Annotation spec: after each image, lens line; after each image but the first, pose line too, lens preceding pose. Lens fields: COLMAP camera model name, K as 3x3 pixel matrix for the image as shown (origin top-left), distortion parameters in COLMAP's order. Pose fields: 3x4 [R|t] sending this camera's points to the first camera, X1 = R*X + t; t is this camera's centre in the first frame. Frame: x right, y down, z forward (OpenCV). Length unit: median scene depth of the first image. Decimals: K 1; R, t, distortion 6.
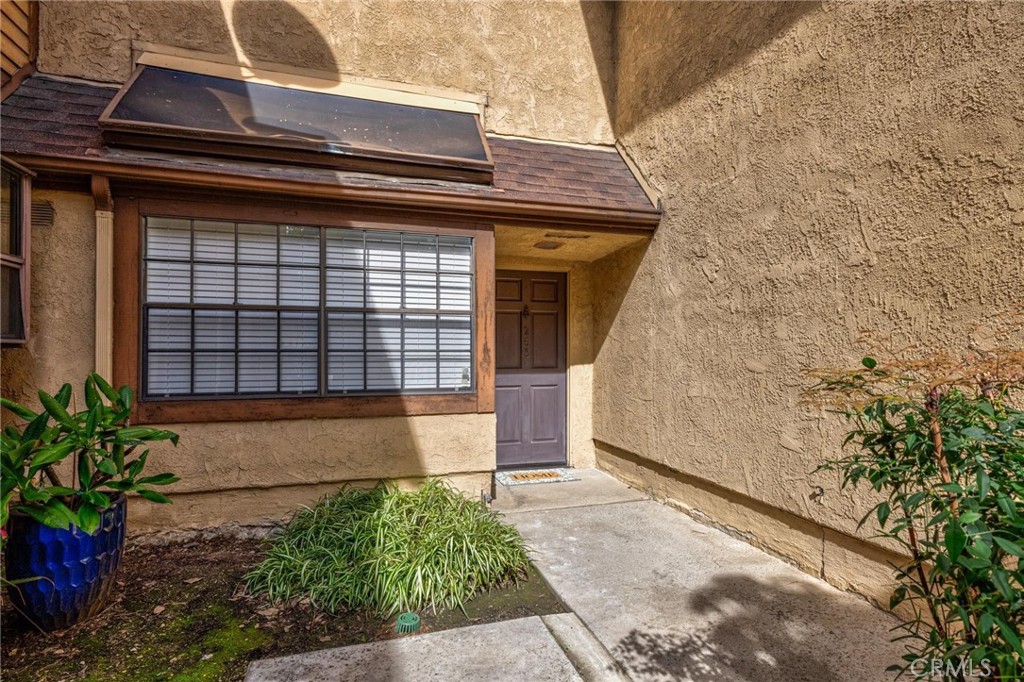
lens RADIAL K [[499.3, 0, 493.5], [0, 499.3, 340.4], [0, 0, 1]] dist [-0.006463, 0.000023]
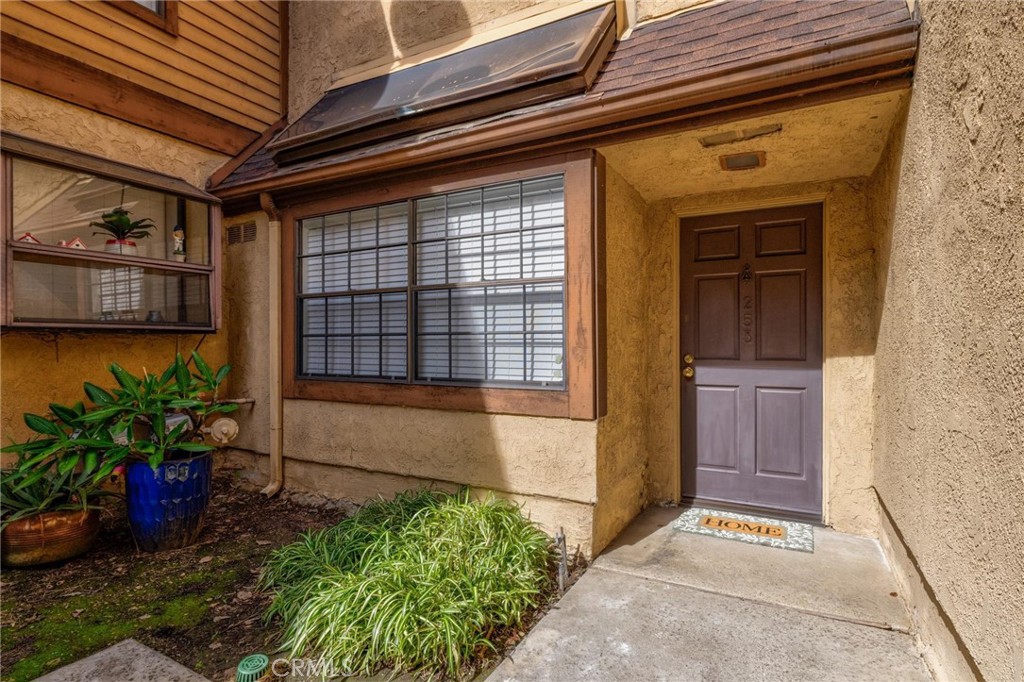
lens RADIAL K [[499.3, 0, 518.0], [0, 499.3, 342.4], [0, 0, 1]] dist [-0.006463, 0.000023]
pose [[0.725717, -0.003745, -0.687983, 0.406664], [0.017355, 0.999767, 0.012865, 0.025692], [0.687775, -0.021276, 0.725612, 0.431933]]
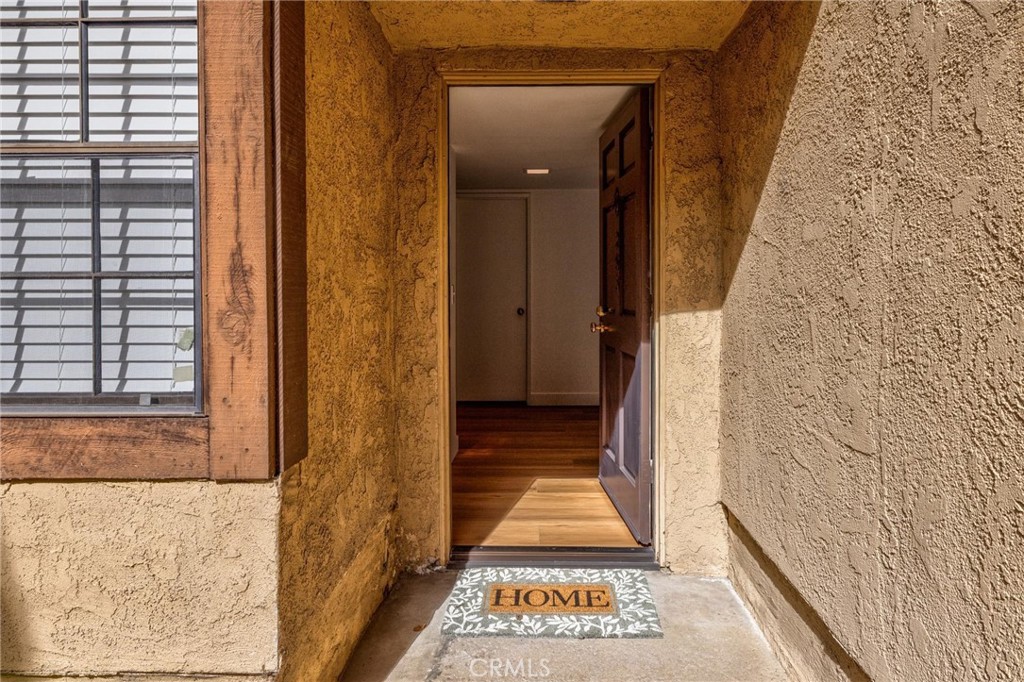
lens RADIAL K [[584.2, 0, 528.9], [0, 584.2, 285.5], [0, 0, 1]] dist [-0.004090, -0.000384]
pose [[0.960895, -0.005606, -0.276857, 0.249961], [0.011105, 0.999771, 0.018298, 0.023314], [0.276691, -0.020657, 0.960737, 0.716989]]
